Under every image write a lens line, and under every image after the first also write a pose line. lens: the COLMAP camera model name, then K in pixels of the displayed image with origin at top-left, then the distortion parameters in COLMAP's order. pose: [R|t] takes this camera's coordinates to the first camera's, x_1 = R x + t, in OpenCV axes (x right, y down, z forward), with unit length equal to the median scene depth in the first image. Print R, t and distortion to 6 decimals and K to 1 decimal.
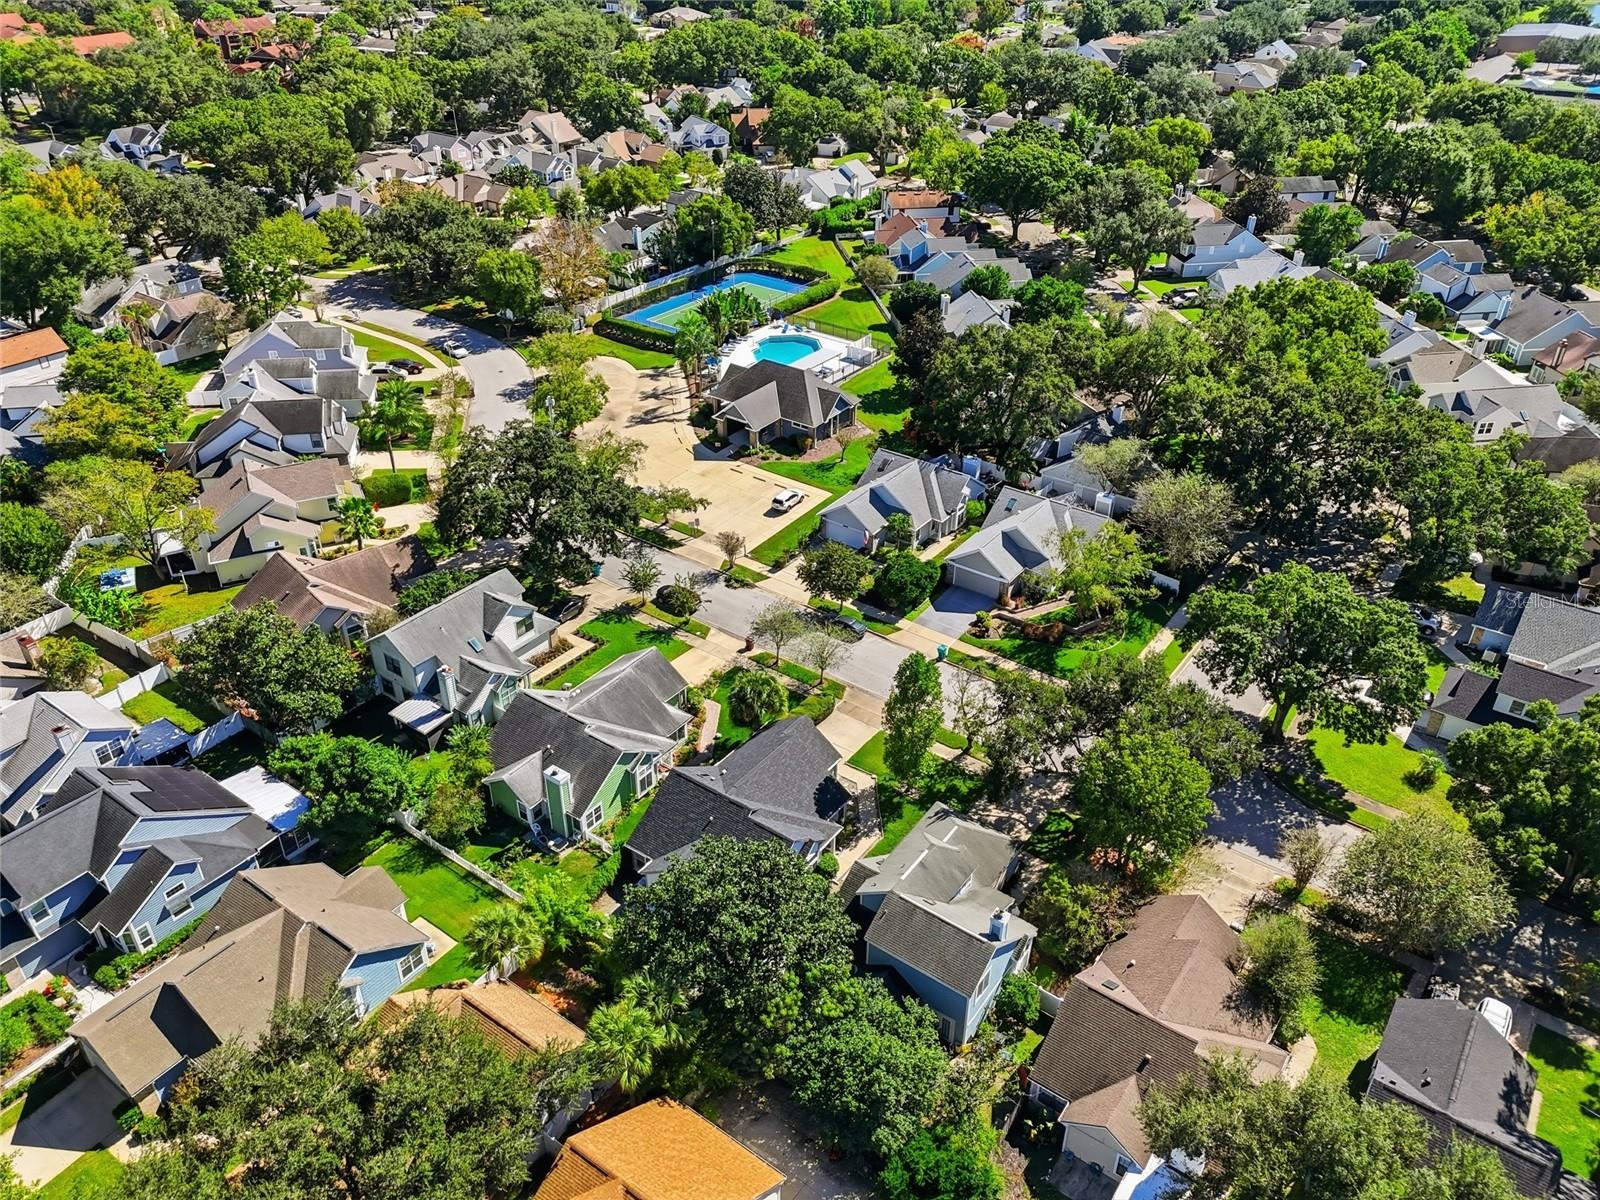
lens RADIAL K [[1172.9, 0, 800.0], [0, 1172.9, 600.0], [0, 0, 1]] dist [0.064263, -0.056327]
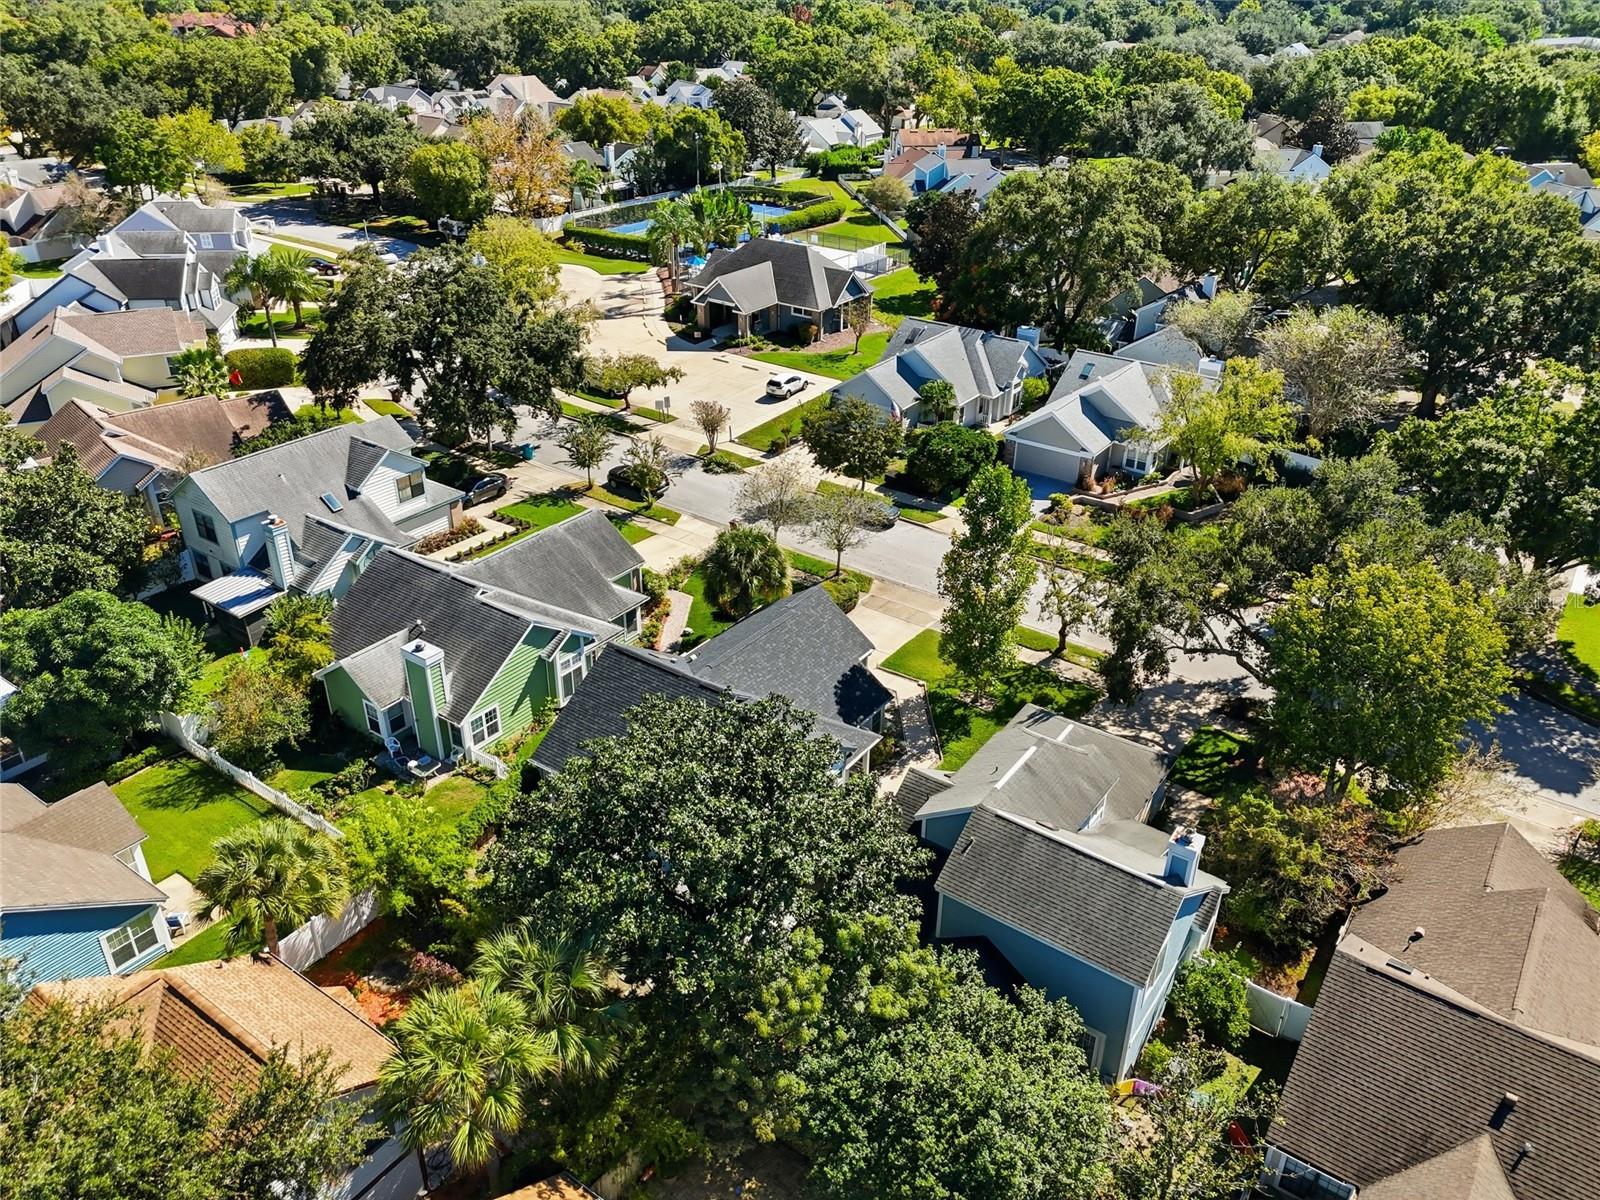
lens RADIAL K [[1172.9, 0, 800.0], [0, 1172.9, 600.0], [0, 0, 1]] dist [0.064263, -0.056327]
pose [[0.999970, 0.001689, 0.007562, -0.010496], [-0.001207, 0.997988, -0.063385, 0.141883], [-0.007654, 0.063374, 0.997960, 0.330687]]
